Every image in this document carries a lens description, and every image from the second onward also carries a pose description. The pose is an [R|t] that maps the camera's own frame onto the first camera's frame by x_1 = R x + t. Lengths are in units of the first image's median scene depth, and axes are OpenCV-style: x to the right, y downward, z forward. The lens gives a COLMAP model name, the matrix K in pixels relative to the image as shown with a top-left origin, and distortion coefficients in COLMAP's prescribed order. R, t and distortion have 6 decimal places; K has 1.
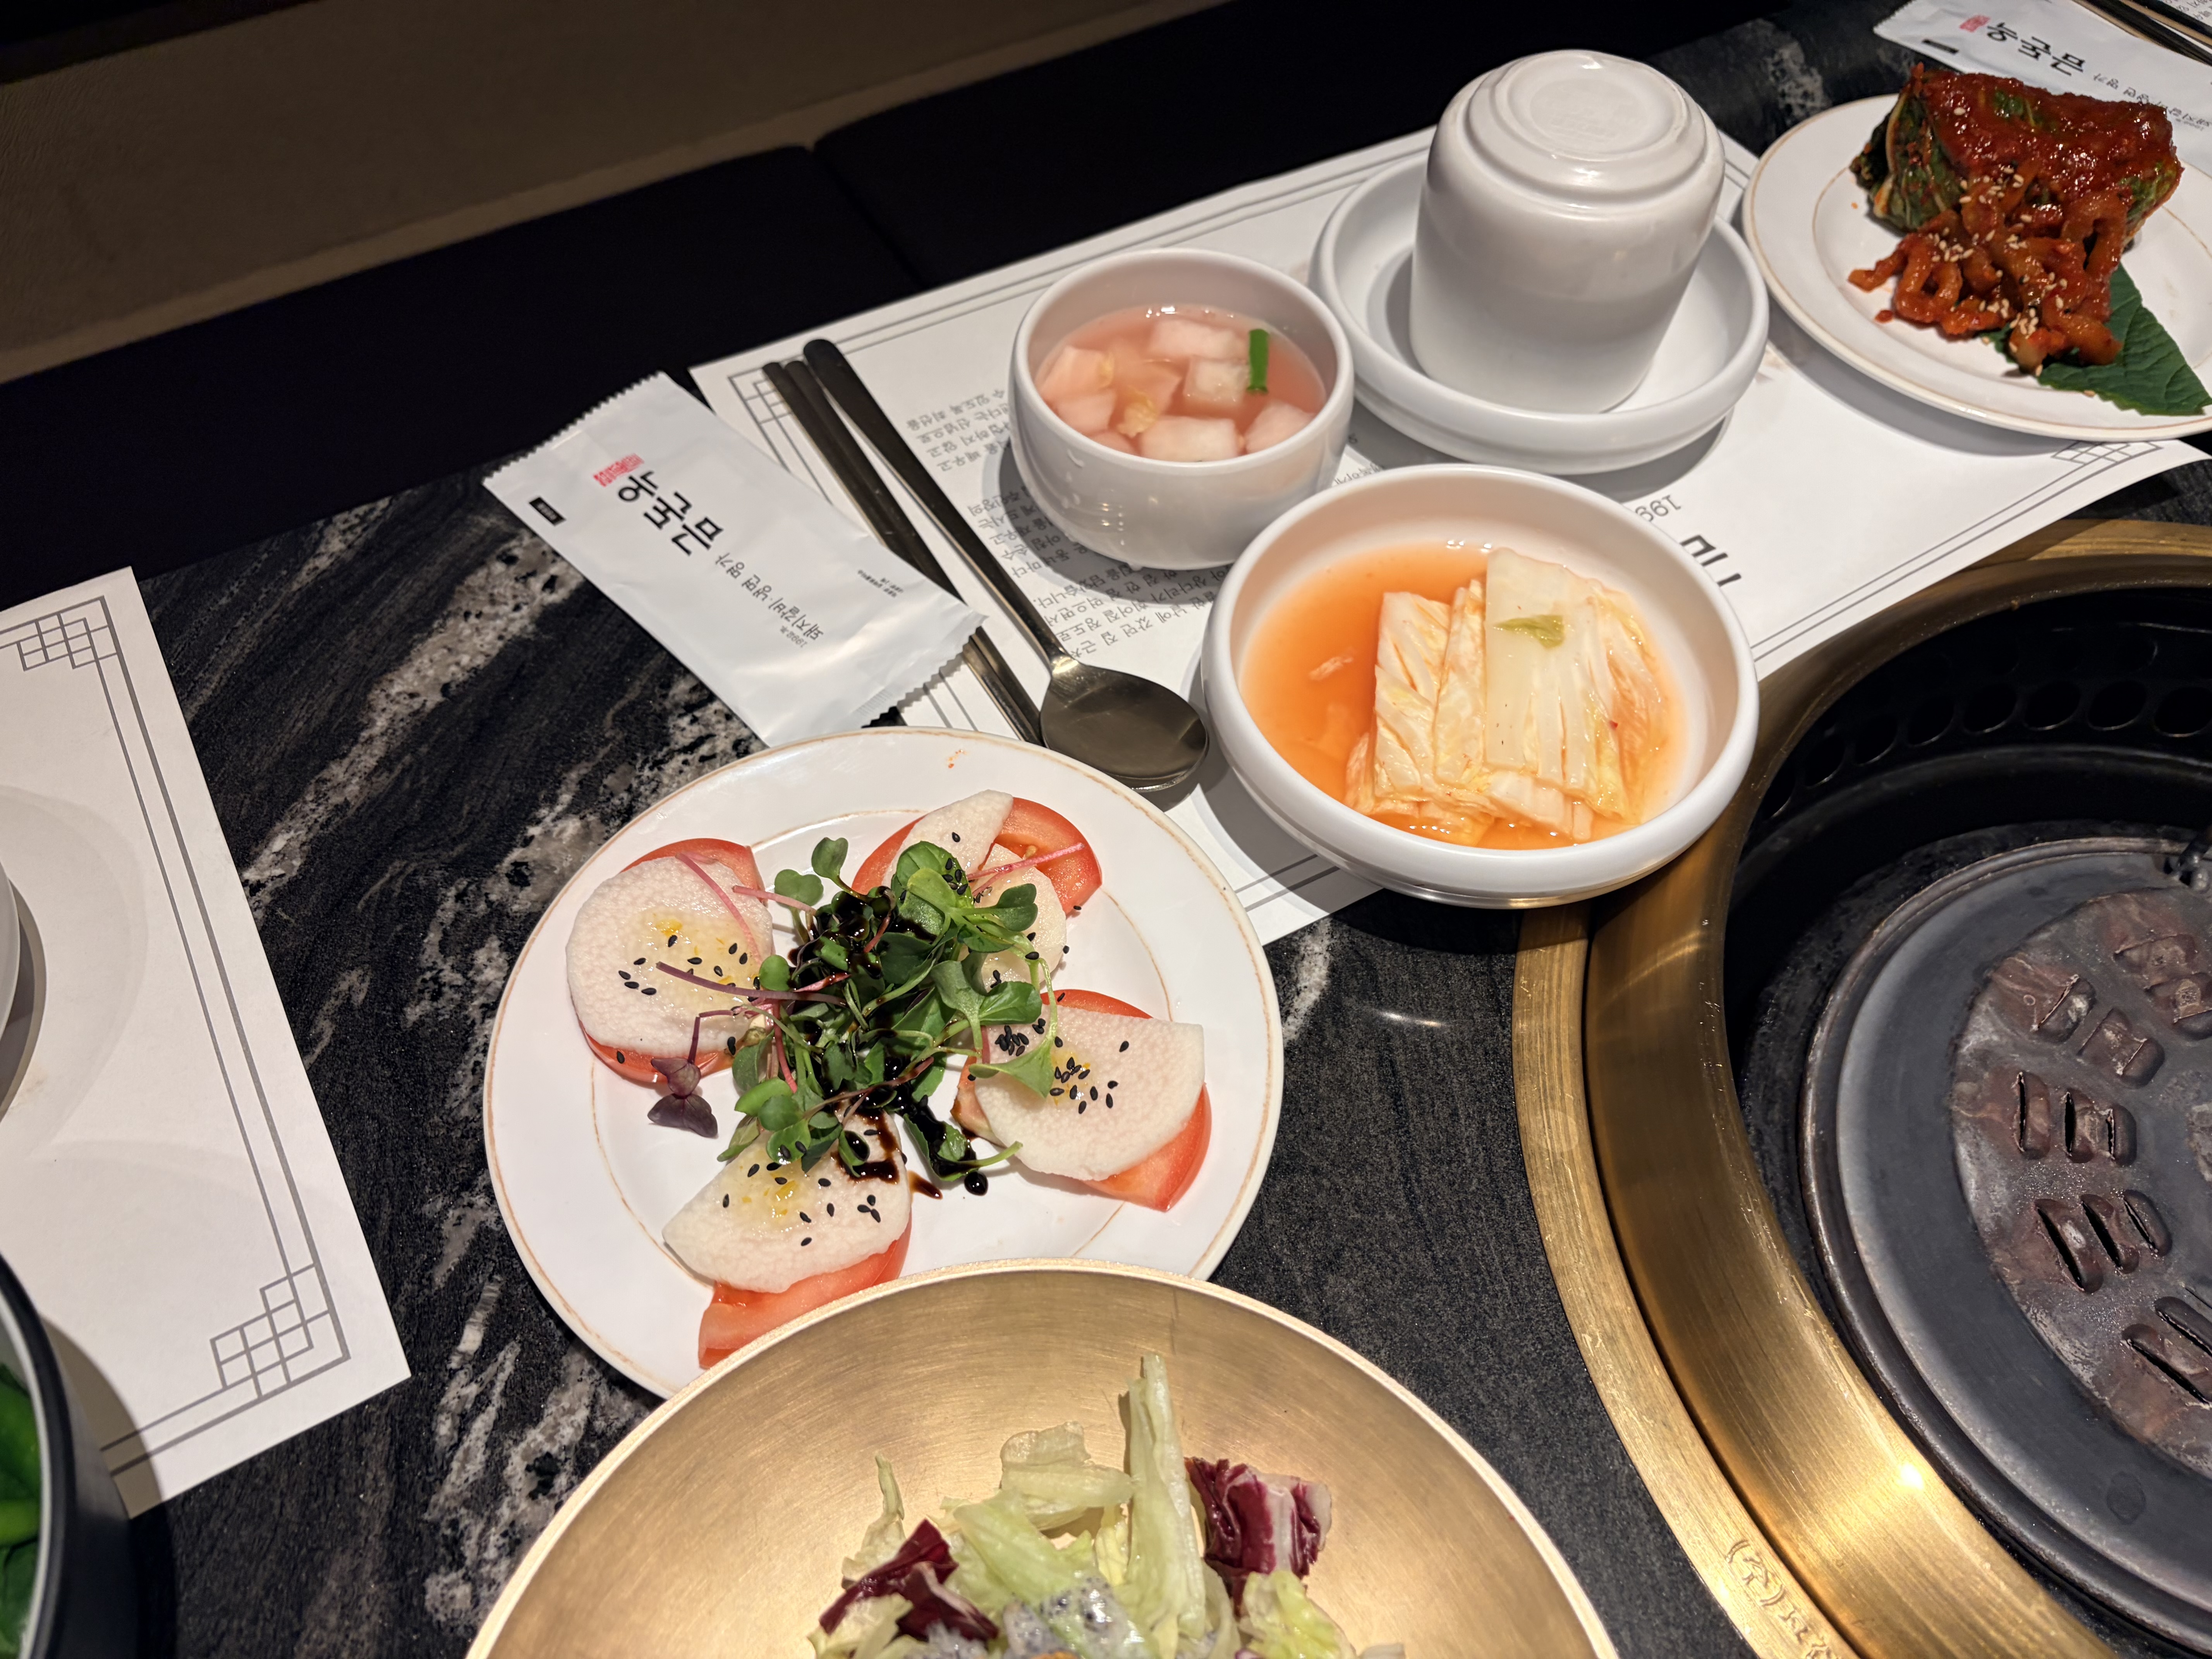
lens RADIAL K [[1677.5, 0, 1133.3], [0, 1677.5, 834.1], [0, 0, 1]] dist [0.007908, -0.007577]
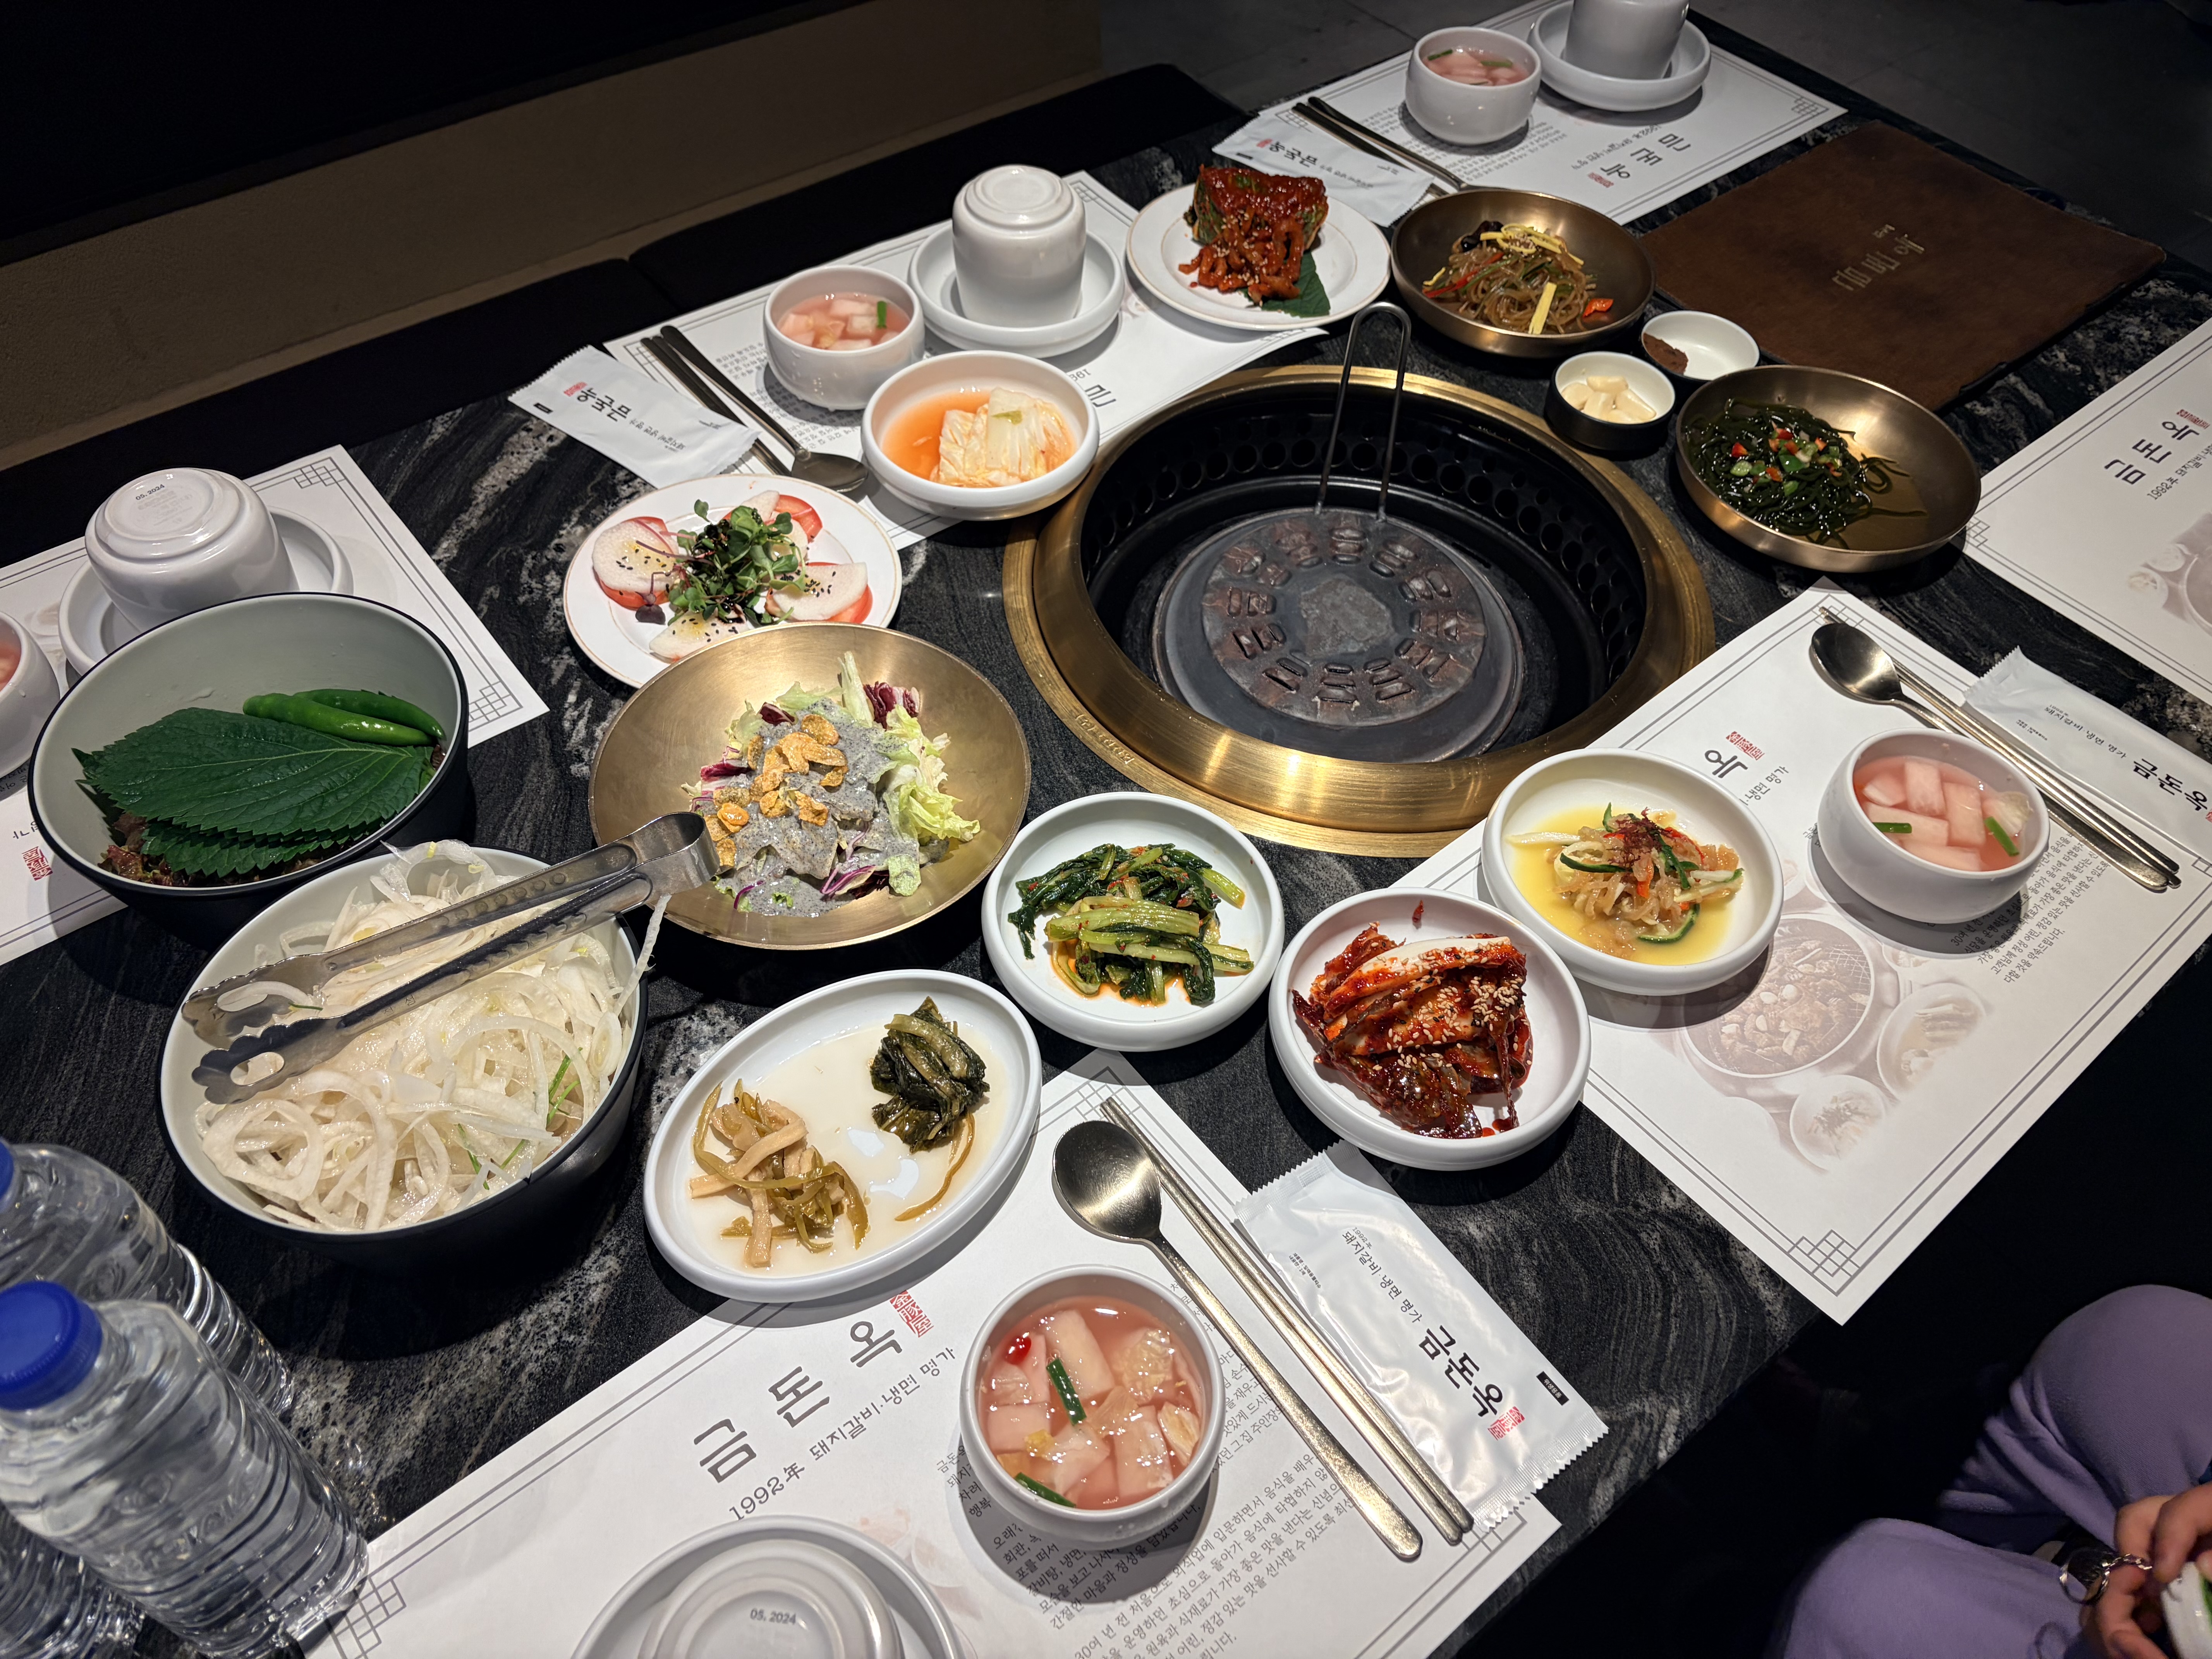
lens RADIAL K [[1625.2, 0, 1079.6], [0, 1625.2, 841.7], [0, 0, 1]] dist [0.012523, -0.000576]
pose [[0.992074, -0.087879, 0.089811, 0.090838], [0.093030, 0.994150, -0.054872, 0.596715], [-0.084463, 0.062793, 0.994446, -1.185786]]
